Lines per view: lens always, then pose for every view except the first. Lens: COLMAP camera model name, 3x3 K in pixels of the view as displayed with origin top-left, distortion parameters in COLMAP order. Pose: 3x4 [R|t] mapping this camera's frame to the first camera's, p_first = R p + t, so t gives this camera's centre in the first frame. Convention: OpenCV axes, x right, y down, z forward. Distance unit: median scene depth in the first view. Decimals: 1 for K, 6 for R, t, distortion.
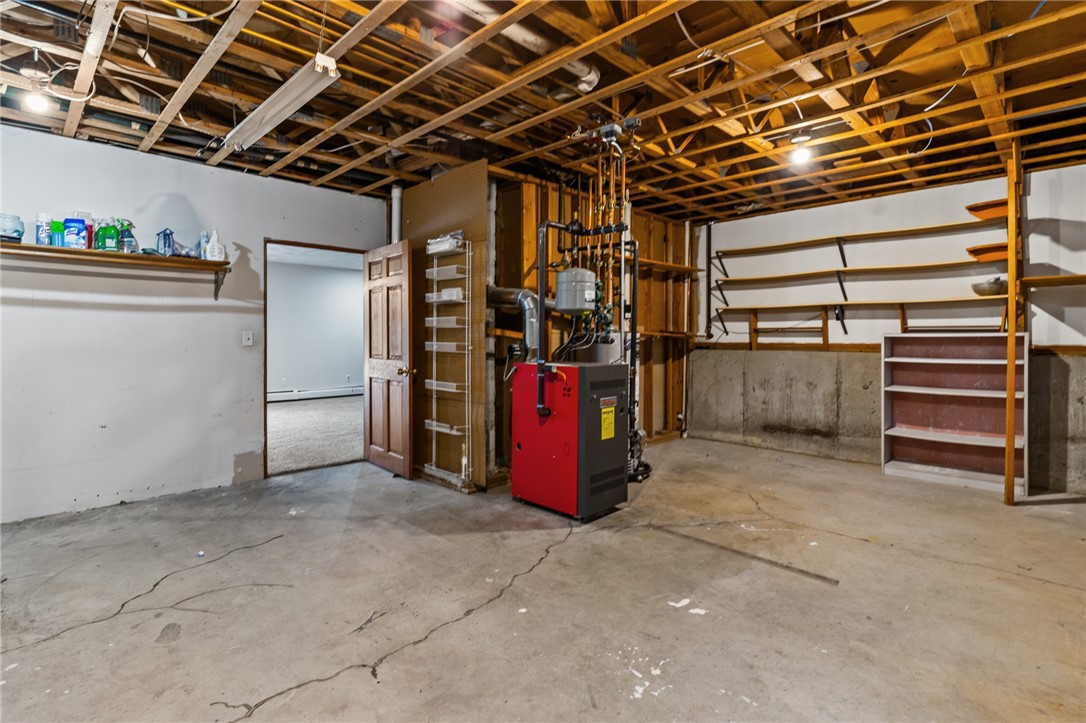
lens RADIAL K [[525.4, 0, 534.8], [0, 525.4, 337.5], [0, 0, 1]] dist [0.001837, 0.000308]
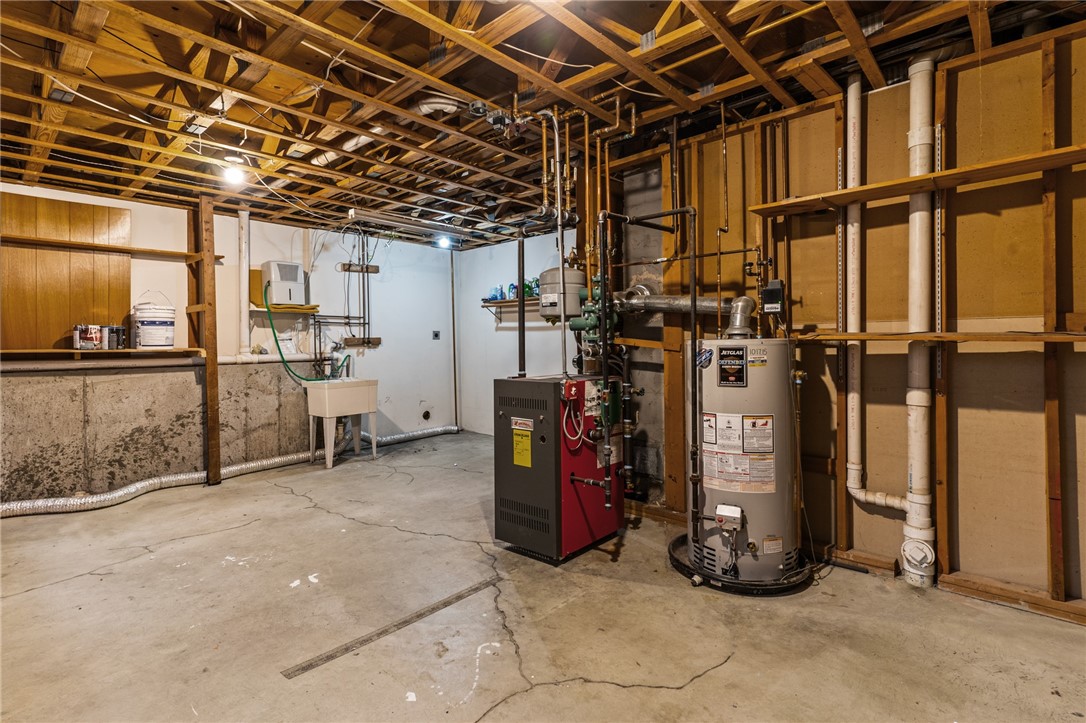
lens RADIAL K [[525.4, 0, 534.8], [0, 525.4, 337.5], [0, 0, 1]] dist [0.001837, 0.000308]
pose [[0.044540, -0.009829, -0.998959, 1.331653], [0.011389, 0.999892, -0.009330, -0.015856], [0.998943, -0.010962, 0.044647, 1.301821]]
